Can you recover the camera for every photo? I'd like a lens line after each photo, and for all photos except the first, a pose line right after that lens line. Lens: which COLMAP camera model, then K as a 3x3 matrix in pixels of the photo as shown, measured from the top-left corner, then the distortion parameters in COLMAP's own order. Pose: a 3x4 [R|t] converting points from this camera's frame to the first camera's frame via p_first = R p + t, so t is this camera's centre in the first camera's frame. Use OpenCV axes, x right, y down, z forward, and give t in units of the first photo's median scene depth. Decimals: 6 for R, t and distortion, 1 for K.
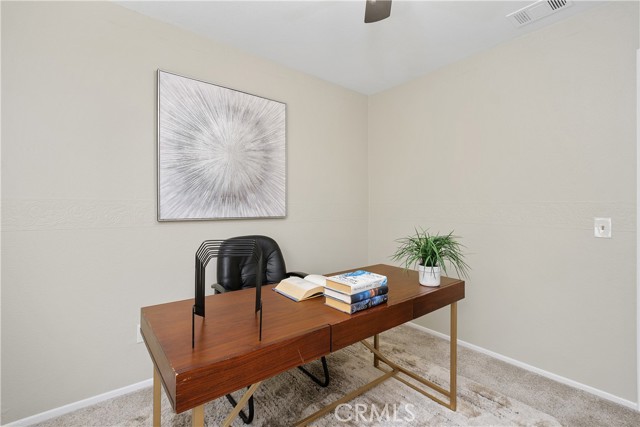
lens RADIAL K [[291.7, 0, 321.4], [0, 291.7, 208.6], [0, 0, 1]] dist [0.003425, 0.000176]
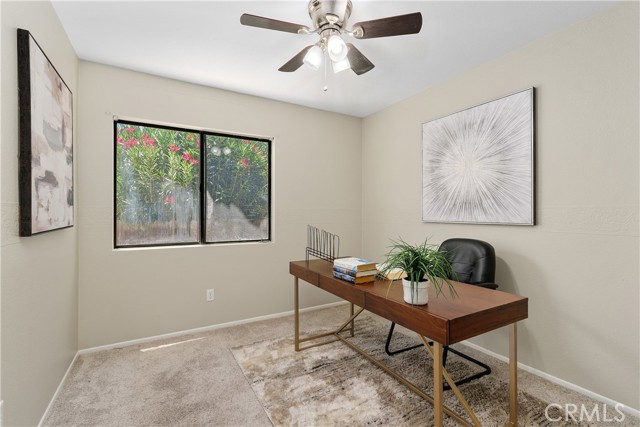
lens RADIAL K [[291.7, 0, 320.0], [0, 291.7, 214.6], [0, 0, 1]] dist [0.003425, 0.000176]
pose [[-0.163723, -0.001987, -0.986504, 0.962606], [-0.013780, 0.999905, 0.000273, 0.009725], [0.986410, 0.013638, -0.163735, 0.667256]]
